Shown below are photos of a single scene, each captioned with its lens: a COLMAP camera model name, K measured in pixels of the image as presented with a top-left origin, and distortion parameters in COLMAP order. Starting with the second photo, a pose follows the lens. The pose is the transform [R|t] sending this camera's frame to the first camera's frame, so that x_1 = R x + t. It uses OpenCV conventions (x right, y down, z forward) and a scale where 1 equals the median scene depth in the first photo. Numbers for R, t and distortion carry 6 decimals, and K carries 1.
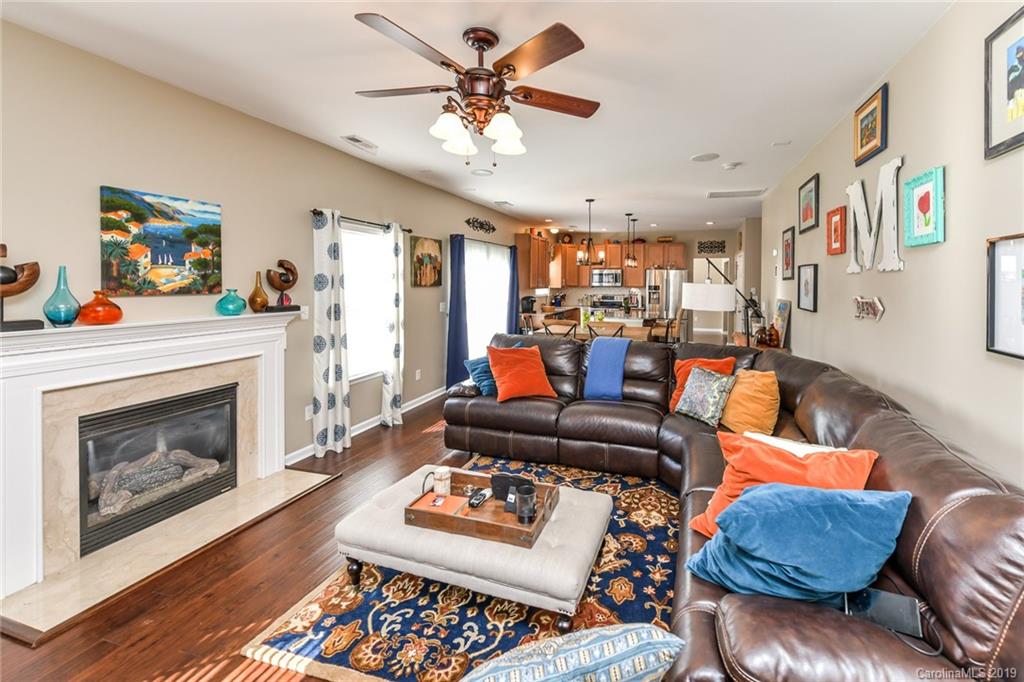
lens RADIAL K [[418.7, 0, 565.7], [0, 418.7, 291.5], [0, 0, 1]] dist [0.002023, 0.000345]
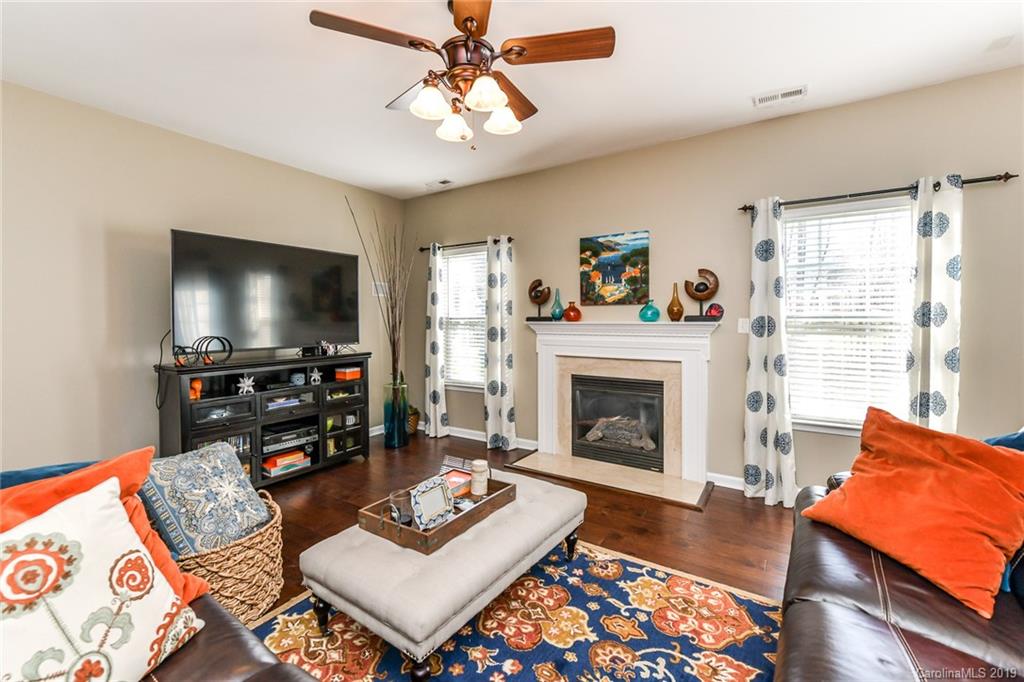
lens RADIAL K [[418.7, 0, 516.3], [0, 418.7, 321.3], [0, 0, 1]] dist [0.002023, 0.000345]
pose [[-0.283200, 0.001434, -0.959060, 0.408110], [-0.016395, 0.999846, 0.006336, 0.050130], [0.958921, 0.017518, -0.283133, 0.896713]]
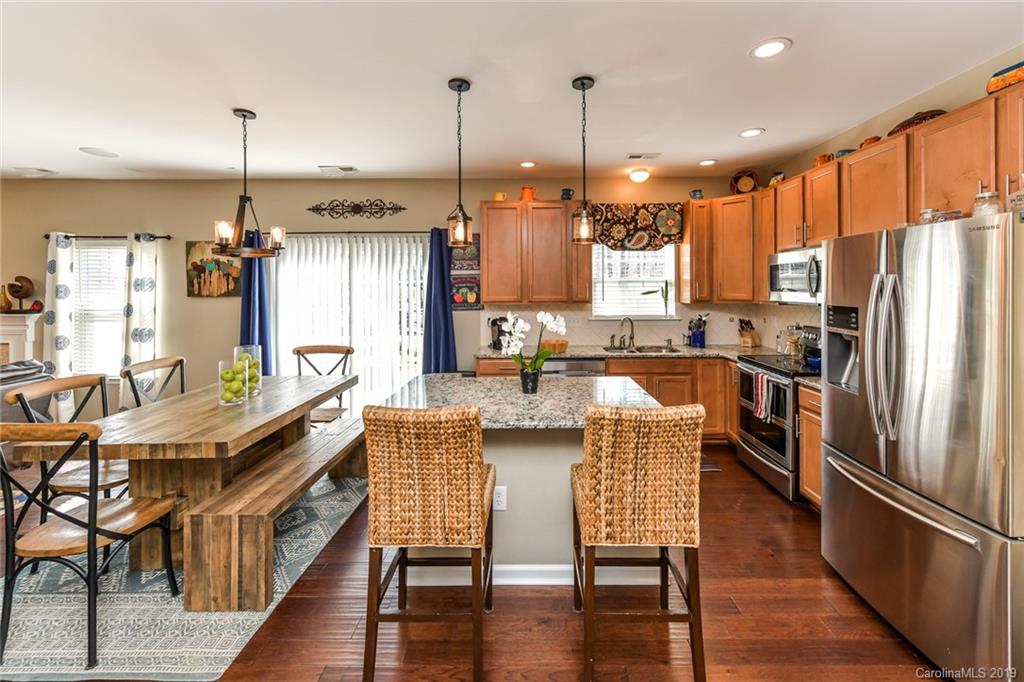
lens RADIAL K [[418.7, 0, 522.2], [0, 418.7, 292.4], [0, 0, 1]] dist [0.002023, 0.000345]
pose [[0.269235, 0.004406, -0.963064, 1.131226], [-0.018132, 0.999835, -0.000494, -0.053342], [0.962904, 0.017595, 0.269271, 2.292704]]
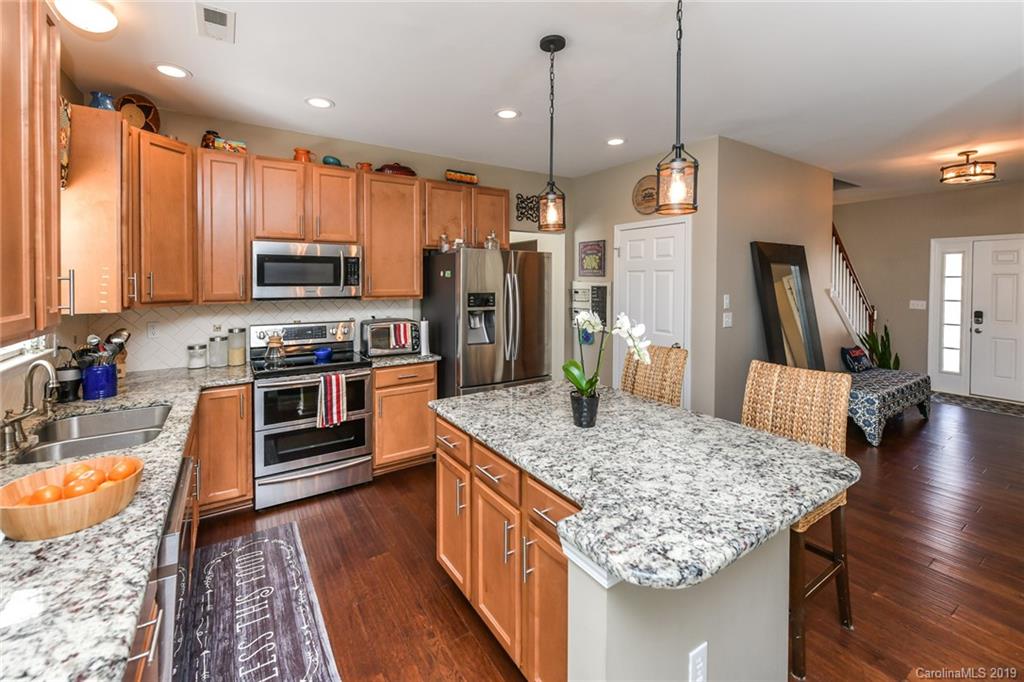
lens RADIAL K [[418.7, 0, 507.0], [0, 418.7, 285.6], [0, 0, 1]] dist [0.002023, 0.000345]
pose [[0.649857, -0.016185, 0.759884, -0.141563], [0.021573, 0.999763, 0.002845, -0.061649], [-0.759750, 0.014544, 0.650053, 2.226518]]
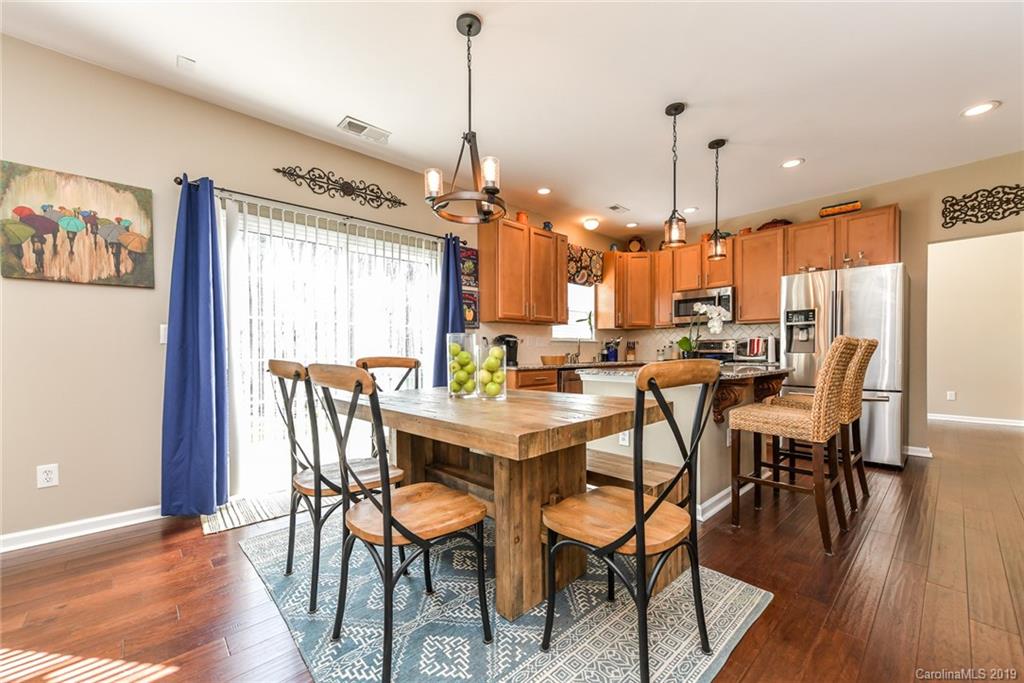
lens RADIAL K [[418.7, 0, 515.2], [0, 418.7, 361.5], [0, 0, 1]] dist [0.002023, 0.000345]
pose [[0.863083, -0.000759, -0.505062, 0.516288], [-0.001591, 0.999990, -0.004220, 0.124999], [0.505060, 0.004446, 0.863073, 1.400266]]
